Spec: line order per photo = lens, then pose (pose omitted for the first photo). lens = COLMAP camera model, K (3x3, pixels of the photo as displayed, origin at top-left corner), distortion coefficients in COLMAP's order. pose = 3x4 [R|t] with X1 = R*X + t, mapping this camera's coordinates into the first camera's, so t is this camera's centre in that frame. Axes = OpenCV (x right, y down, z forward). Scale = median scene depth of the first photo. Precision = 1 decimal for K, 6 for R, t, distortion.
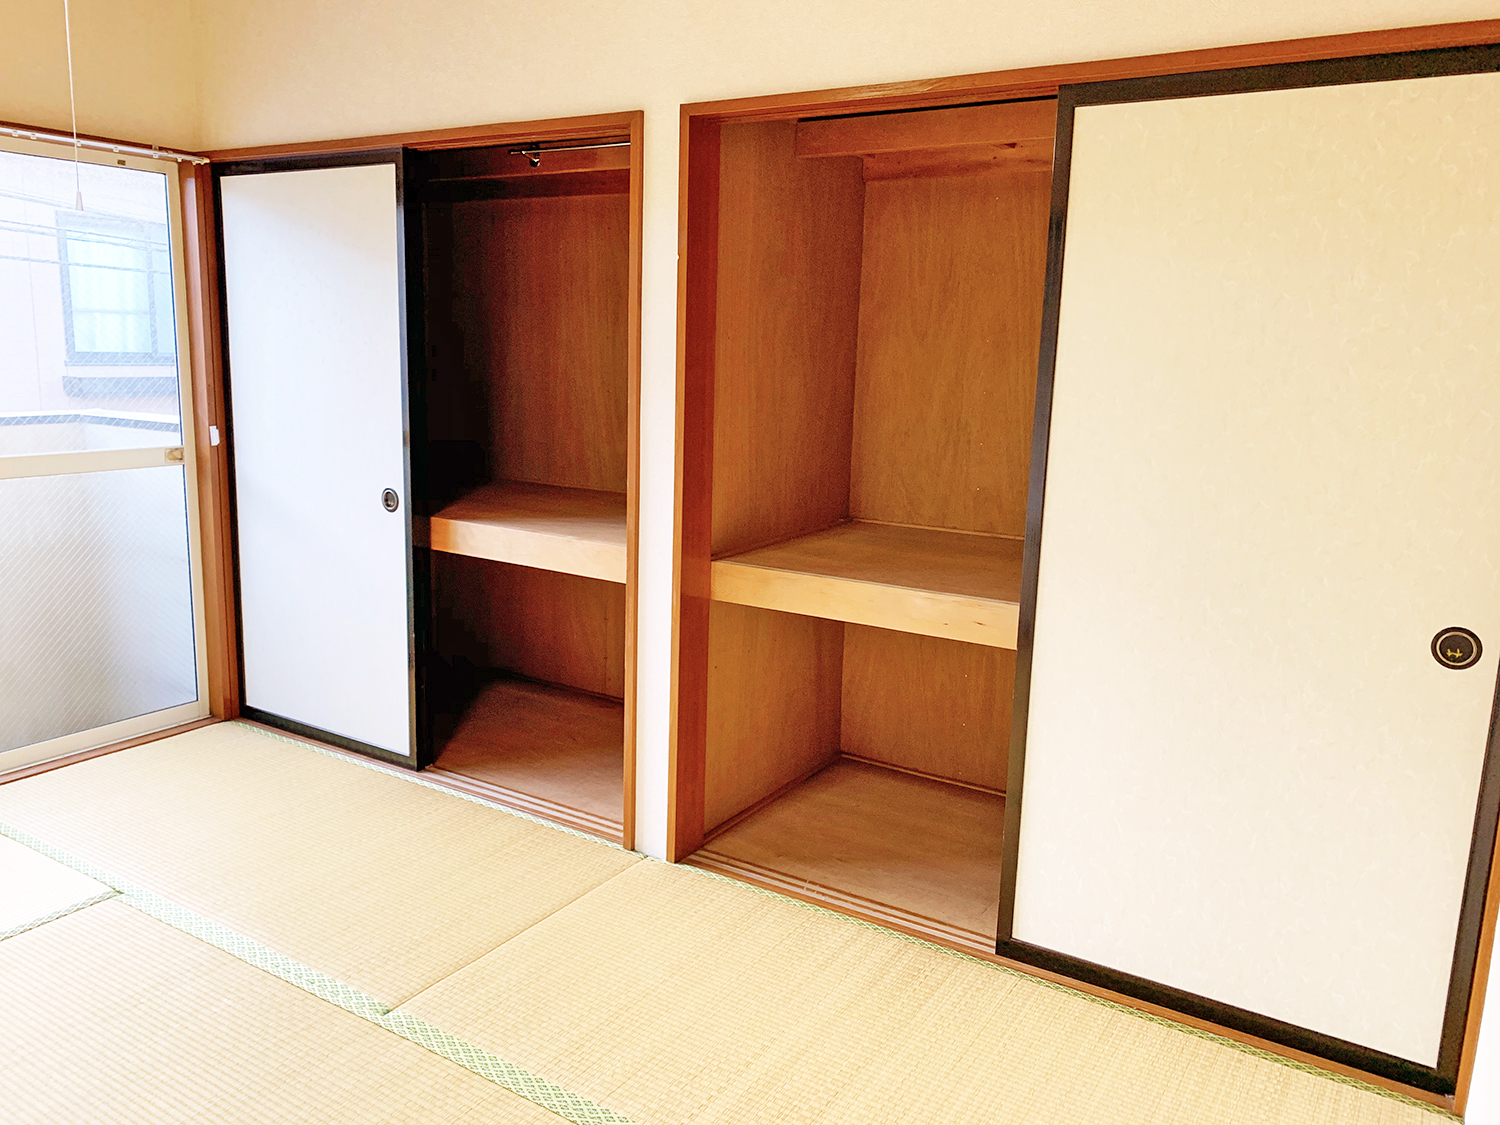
lens RADIAL K [[1149.0, 0, 753.8], [0, 1149.0, 554.0], [0, 0, 1]] dist [0.010550, 0.004858]
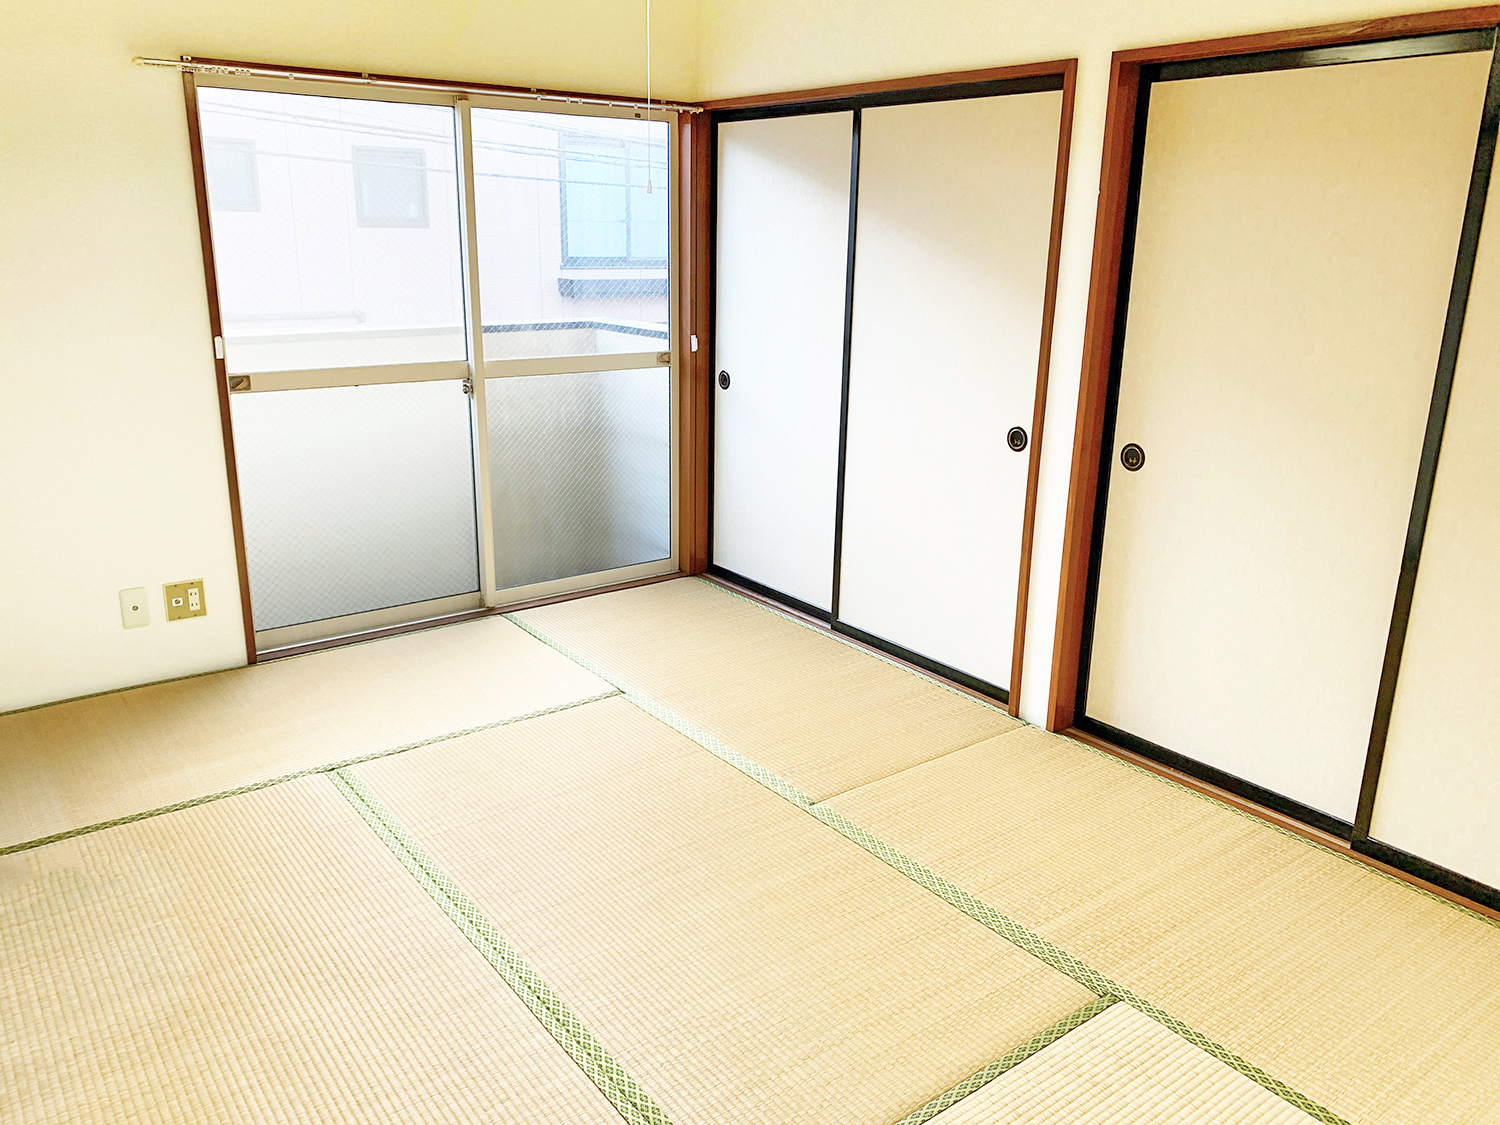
lens RADIAL K [[1156.2, 0, 753.0], [0, 1156.2, 539.6], [0, 0, 1]] dist [0.093062, -0.130155]
pose [[0.936763, 0.080762, -0.340517, 0.025044], [-0.055181, 0.994923, 0.084166, -0.002644], [0.345586, -0.060054, 0.936464, -0.144509]]
